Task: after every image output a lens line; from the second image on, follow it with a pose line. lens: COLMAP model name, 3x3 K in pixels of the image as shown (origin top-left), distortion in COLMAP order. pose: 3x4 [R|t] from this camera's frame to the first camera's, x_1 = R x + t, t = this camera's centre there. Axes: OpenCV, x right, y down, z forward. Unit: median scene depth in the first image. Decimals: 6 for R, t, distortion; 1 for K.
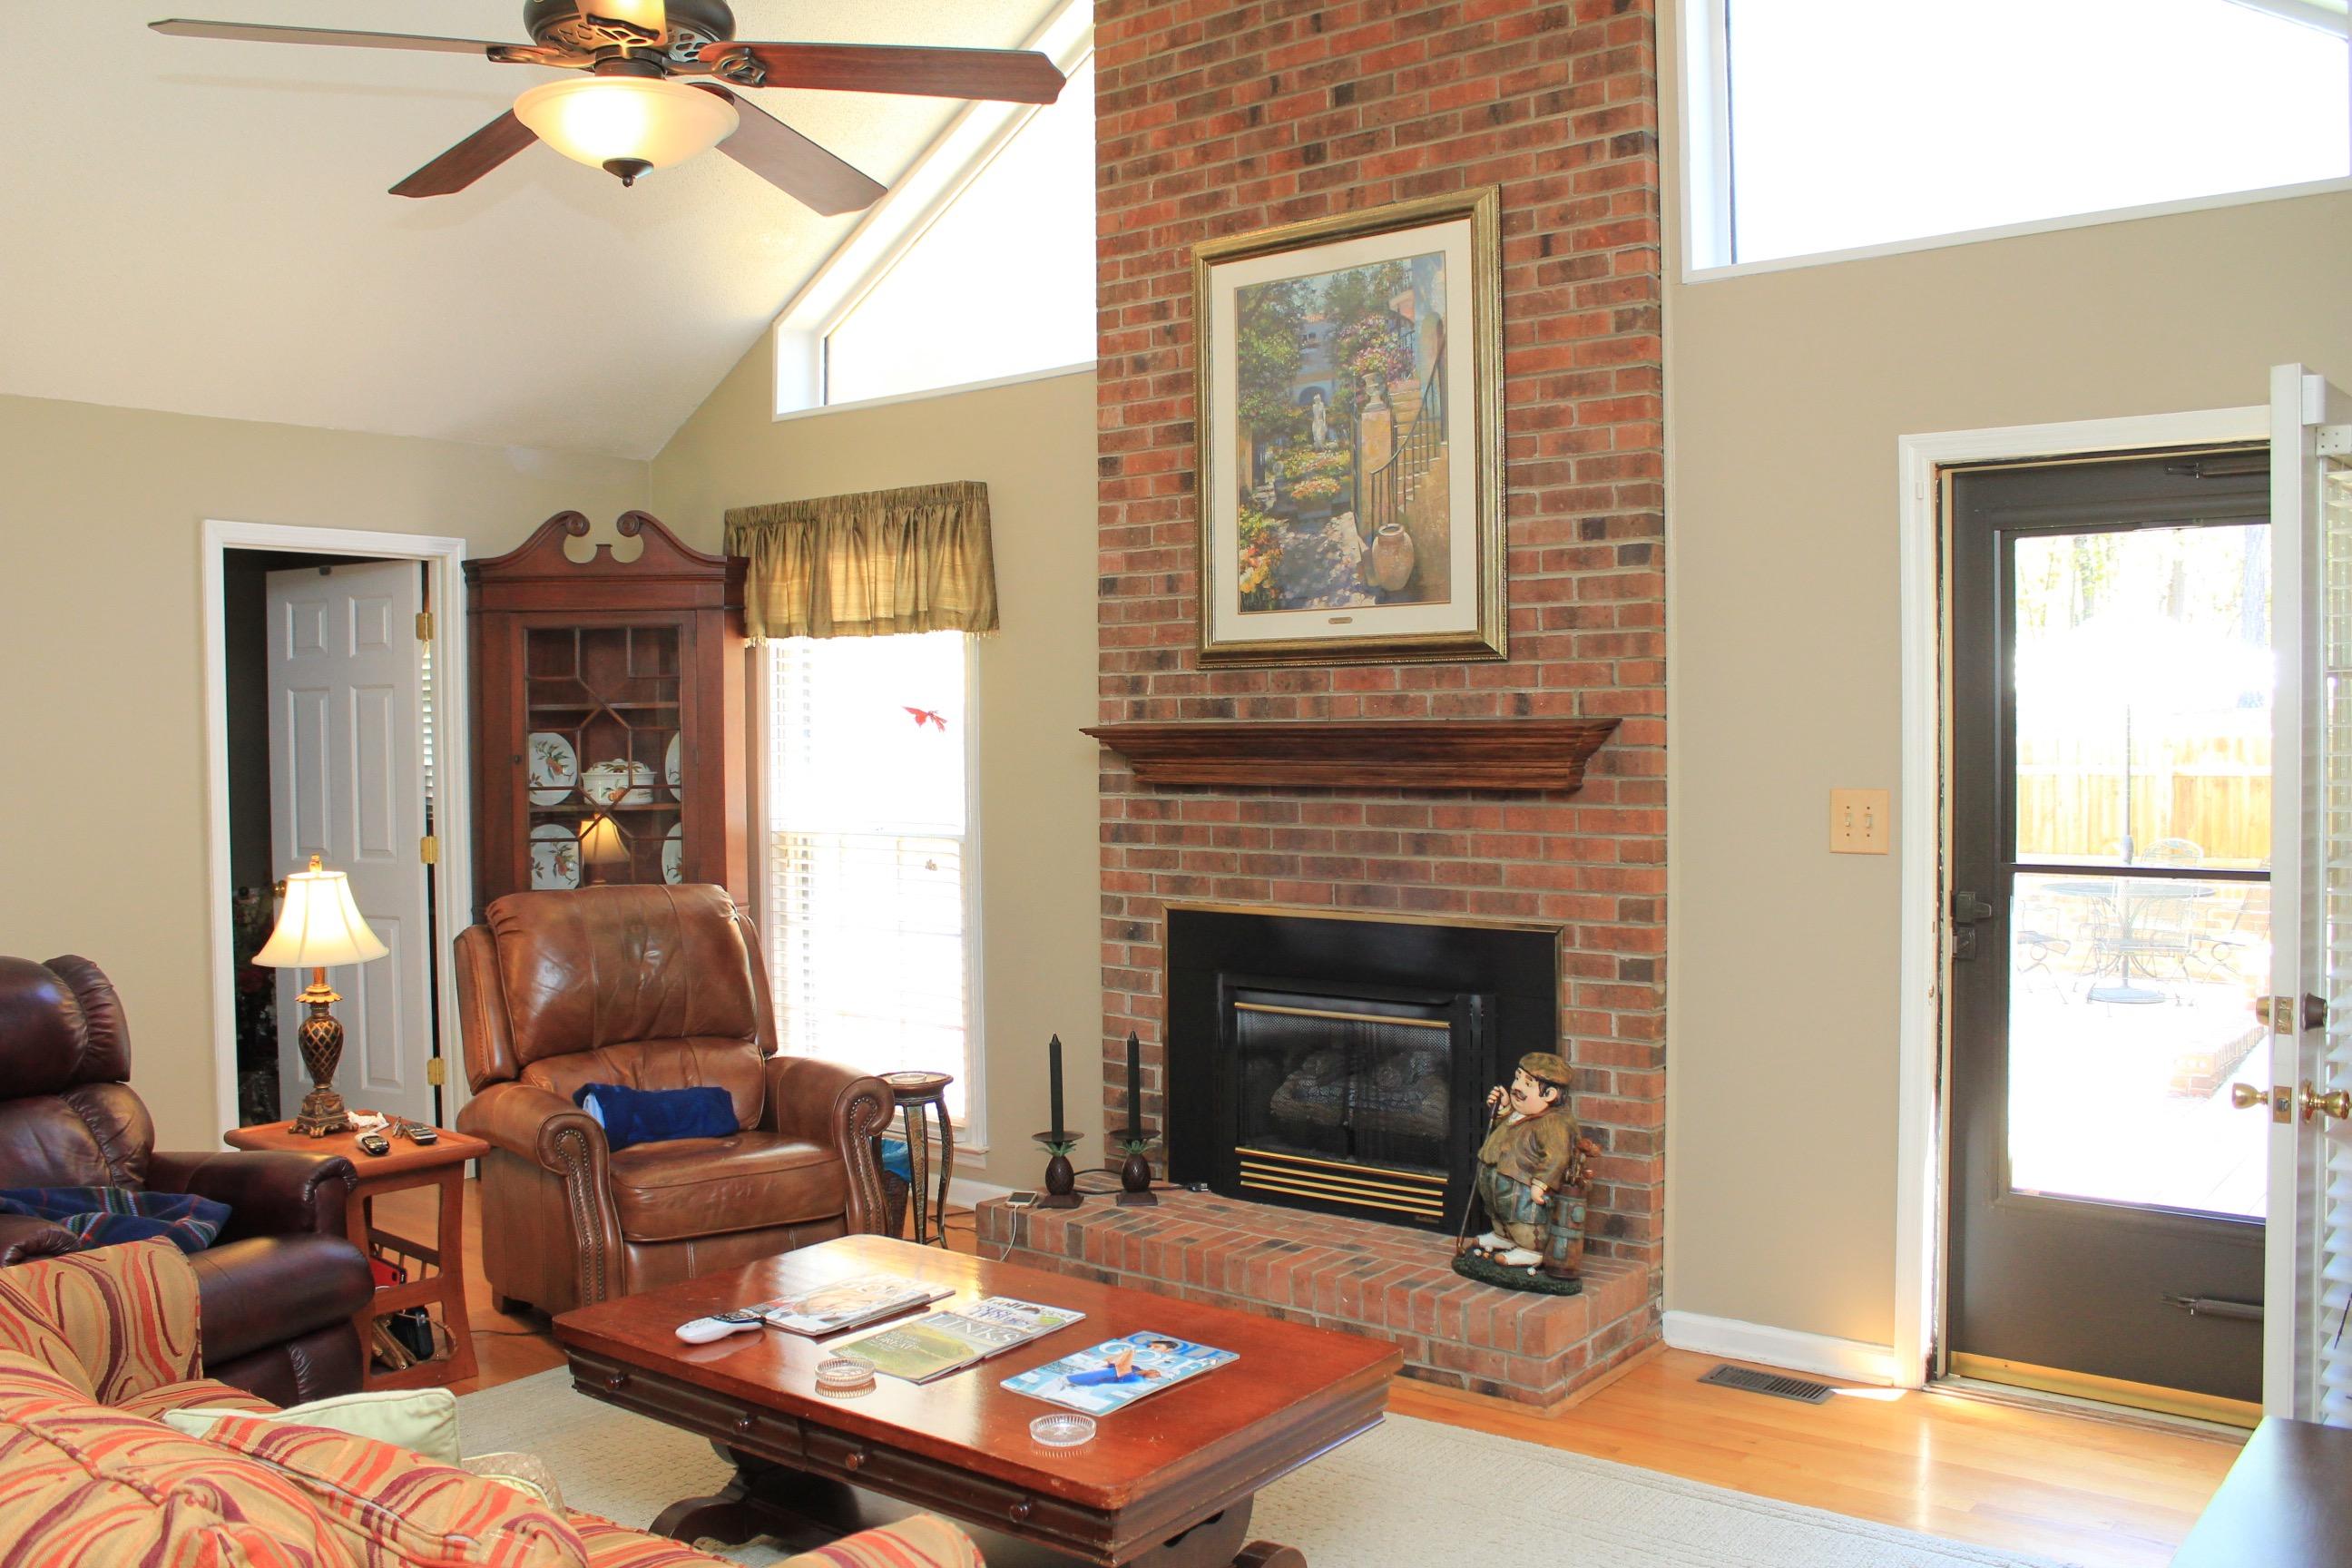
lens RADIAL K [[2022.5, 0, 1171.4], [0, 2022.5, 775.4], [0, 0, 1]] dist [-0.050652, 0.021133]
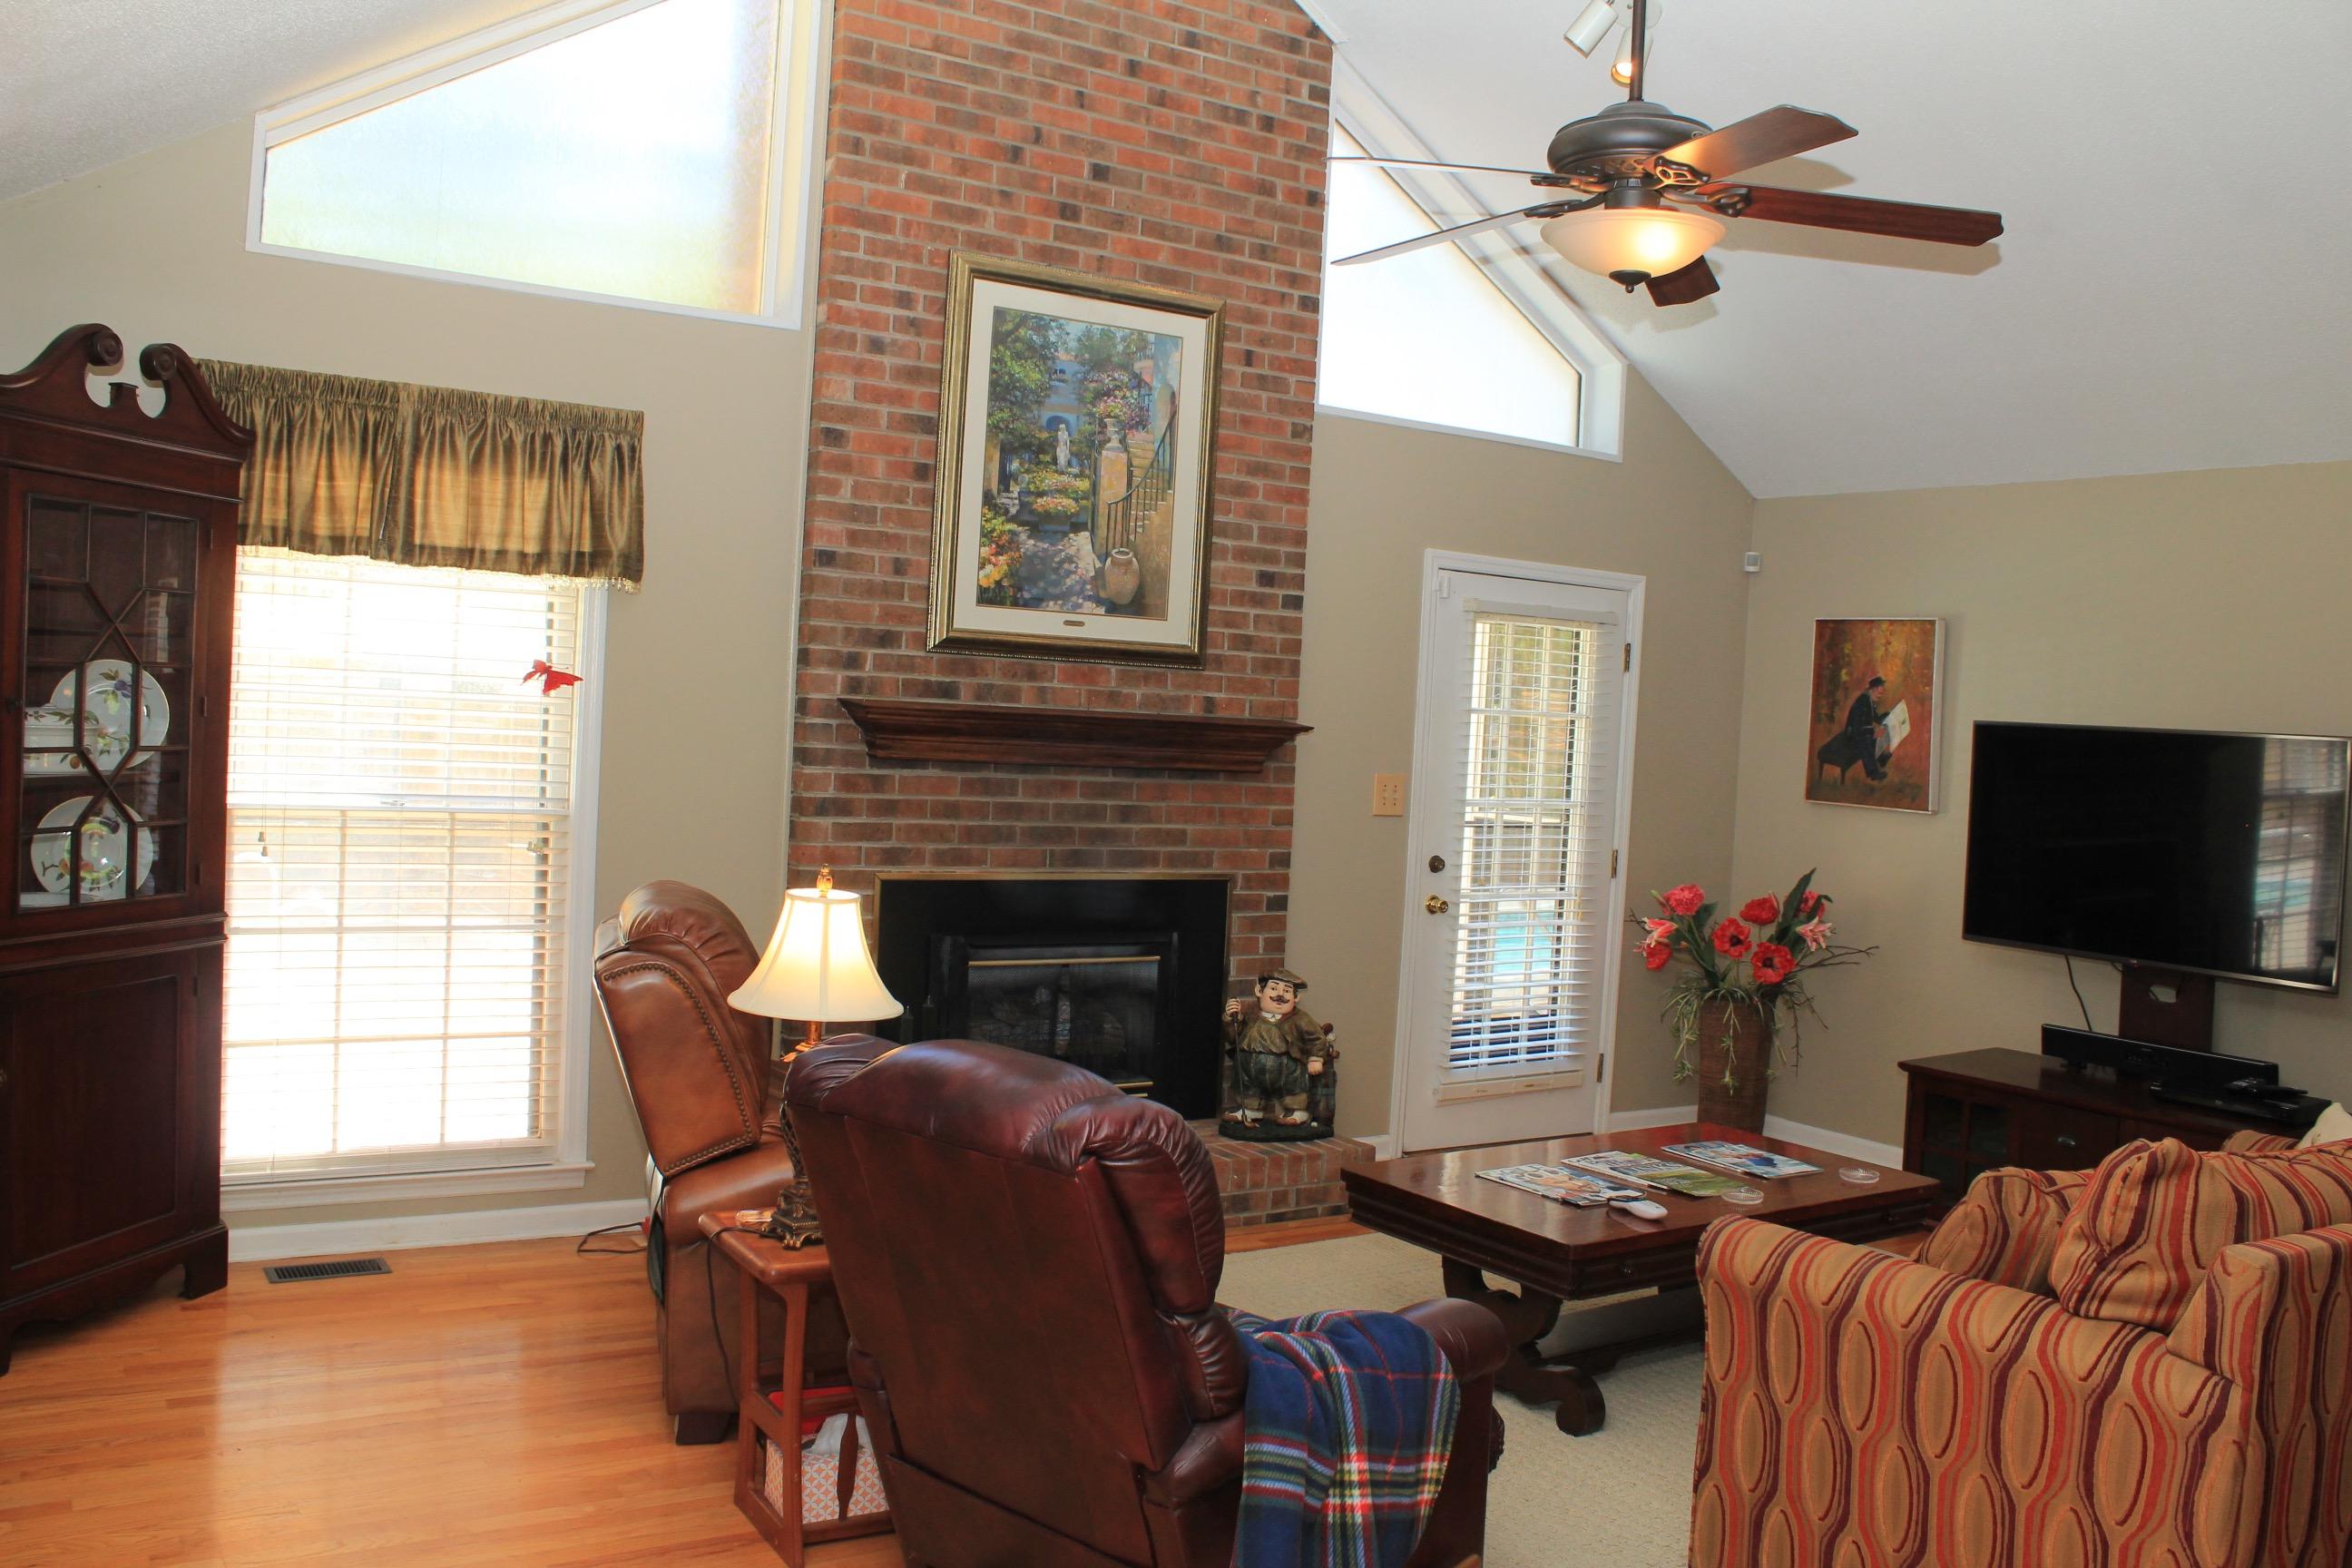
lens RADIAL K [[2022.5, 0, 1171.6], [0, 2022.5, 787.5], [0, 0, 1]] dist [-0.050652, 0.021133]
pose [[0.326193, -0.008582, 0.945264, -0.986848], [-0.032557, 0.999264, 0.020307, -0.007473], [-0.944742, -0.037399, 0.325673, 0.556338]]
